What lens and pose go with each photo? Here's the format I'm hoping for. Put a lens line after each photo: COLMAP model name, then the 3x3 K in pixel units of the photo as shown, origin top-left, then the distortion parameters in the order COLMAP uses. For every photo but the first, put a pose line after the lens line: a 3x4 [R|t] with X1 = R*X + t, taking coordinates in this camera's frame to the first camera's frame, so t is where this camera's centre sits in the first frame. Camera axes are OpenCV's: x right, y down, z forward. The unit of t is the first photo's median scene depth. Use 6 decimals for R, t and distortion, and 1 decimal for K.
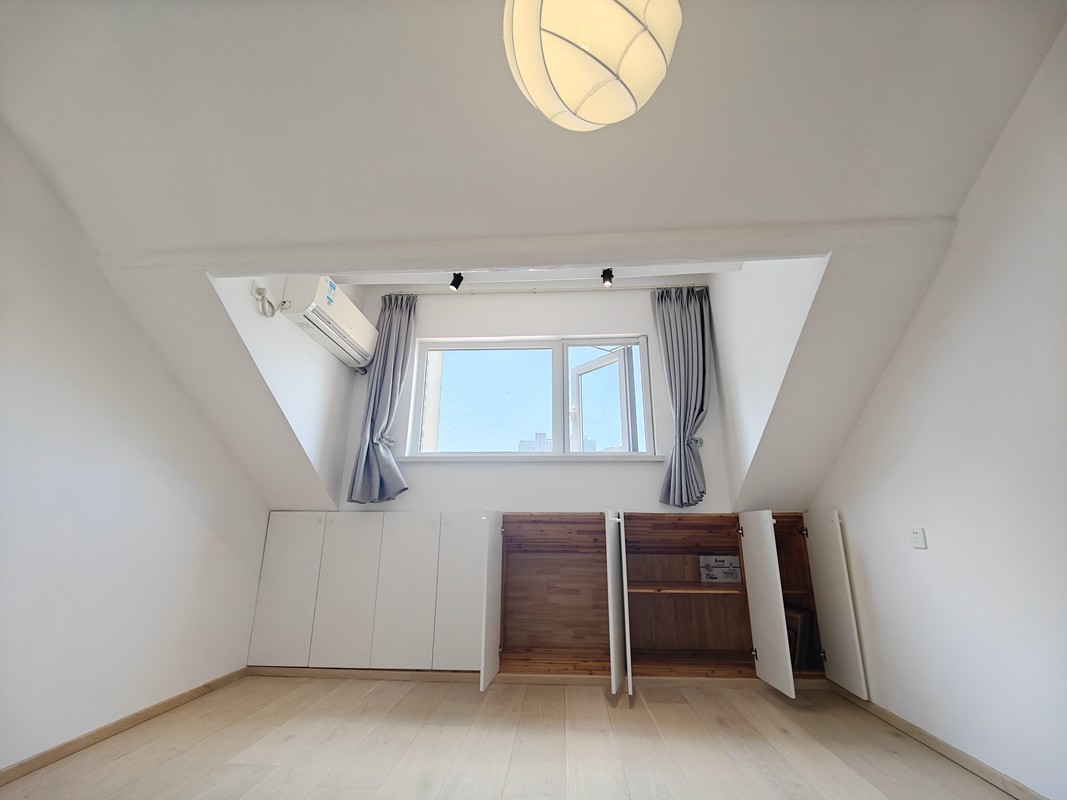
lens RADIAL K [[467.1, 0, 537.1], [0, 467.1, 403.0], [0, 0, 1]] dist [0.010559, -0.002461]
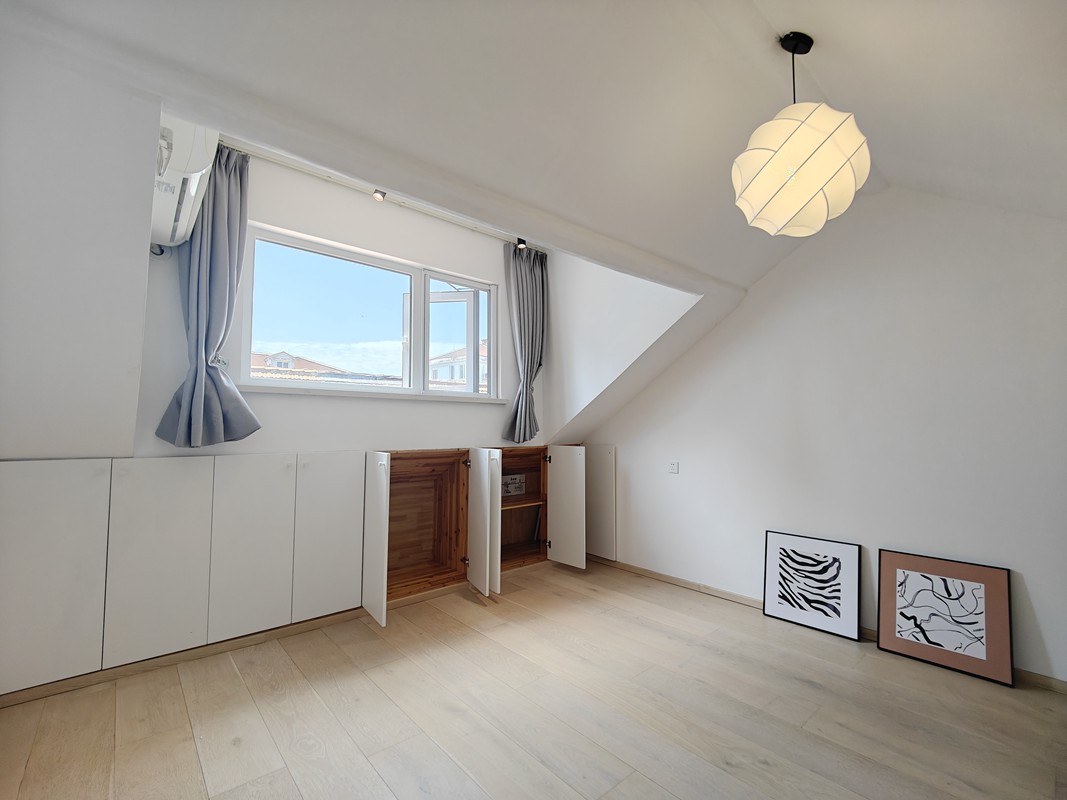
lens RADIAL K [[467.1, 0, 543.3], [0, 467.1, 406.4], [0, 0, 1]] dist [0.010559, -0.002461]
pose [[0.716125, 0.031854, 0.697245, -0.480966], [-0.187926, 0.970868, 0.148661, -0.060251], [-0.672197, -0.237490, 0.701249, 0.124380]]
